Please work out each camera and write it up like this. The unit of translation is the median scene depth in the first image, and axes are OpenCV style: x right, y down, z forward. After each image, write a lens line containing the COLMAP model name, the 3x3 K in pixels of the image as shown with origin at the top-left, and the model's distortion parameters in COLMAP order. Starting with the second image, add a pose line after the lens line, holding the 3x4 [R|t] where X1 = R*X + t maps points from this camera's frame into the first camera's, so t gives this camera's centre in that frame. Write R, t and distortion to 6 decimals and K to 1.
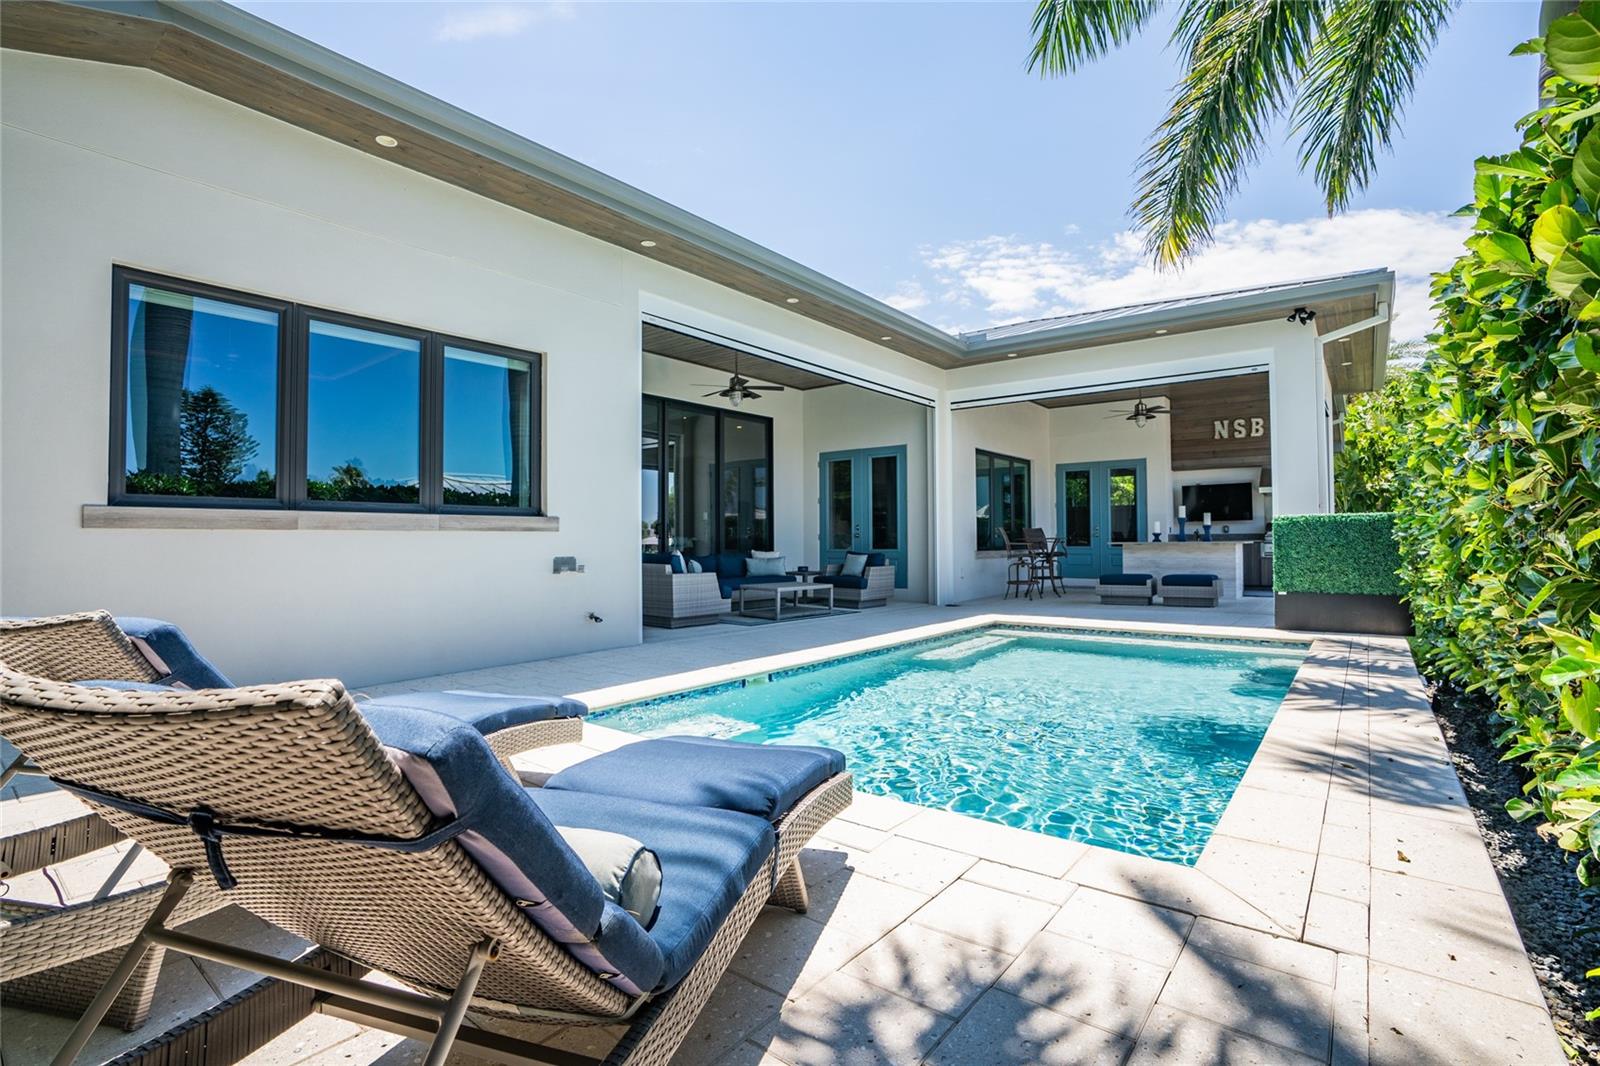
lens RADIAL K [[721.6, 0, 813.3], [0, 721.6, 534.2], [0, 0, 1]] dist [-0.010599, 0.001183]
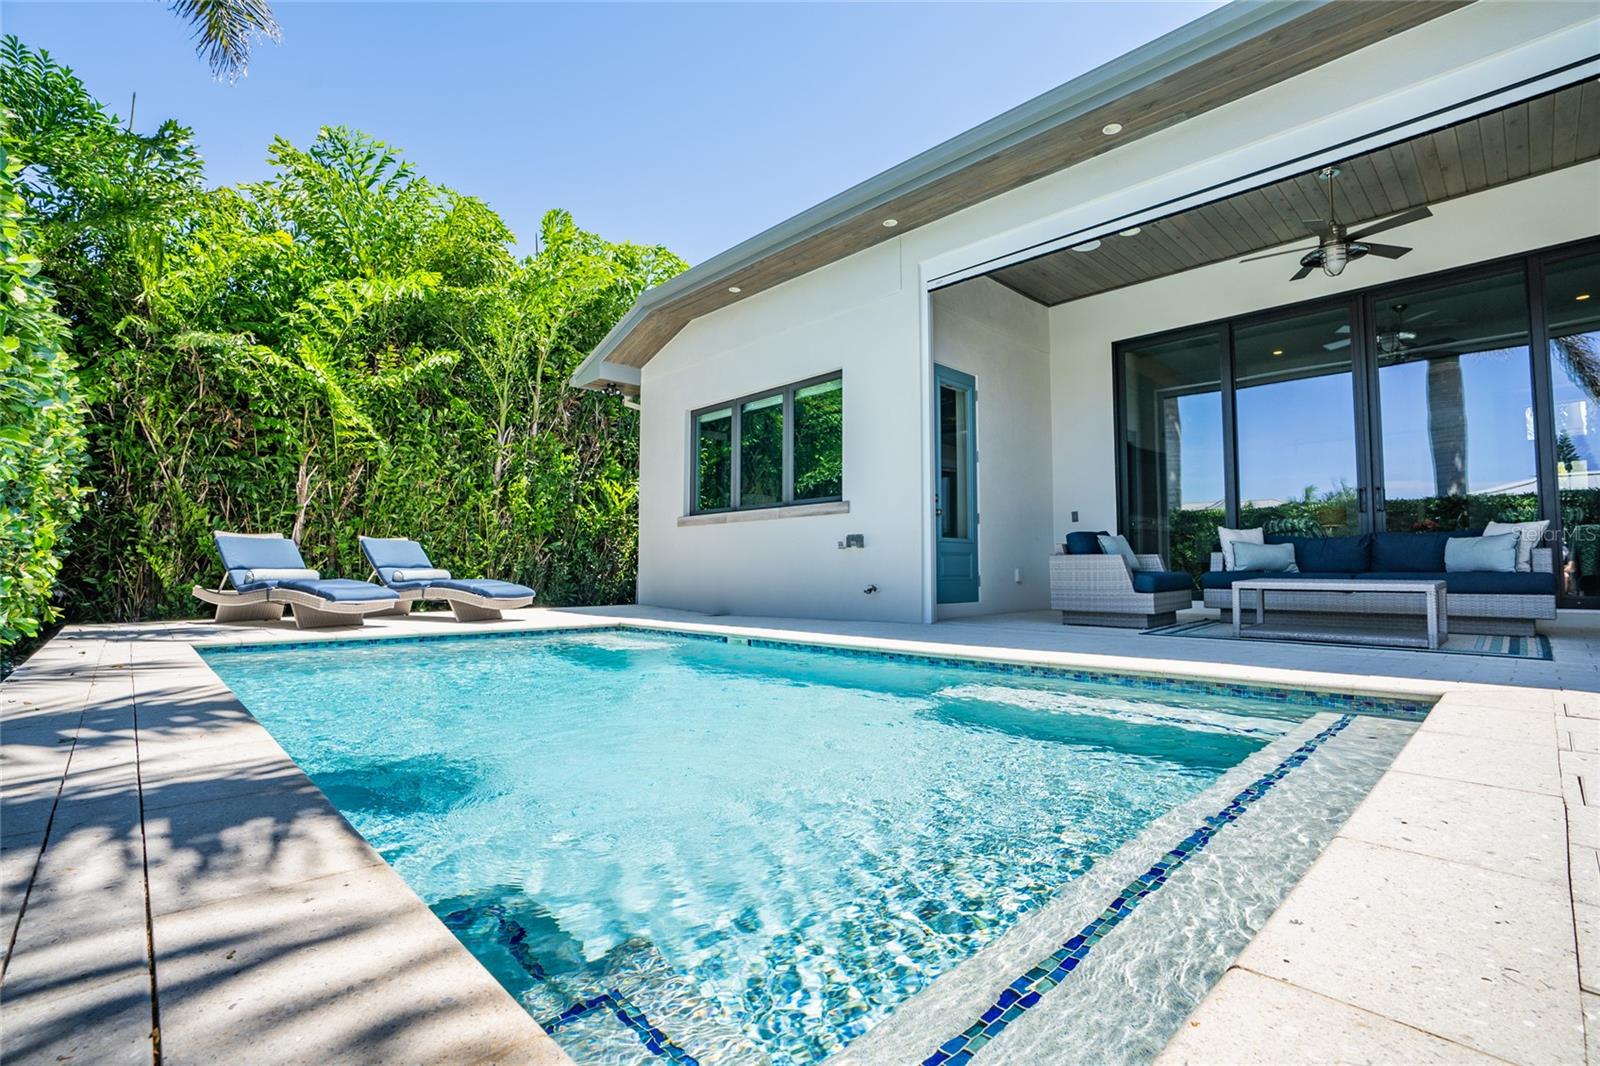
lens RADIAL K [[721.6, 0, 813.3], [0, 721.6, 534.2], [0, 0, 1]] dist [-0.010599, 0.001183]
pose [[-0.094186, -0.049868, -0.994305, 0.820656], [0.012209, 0.998612, -0.051241, 0.090085], [0.995480, -0.016965, -0.093447, 1.048503]]
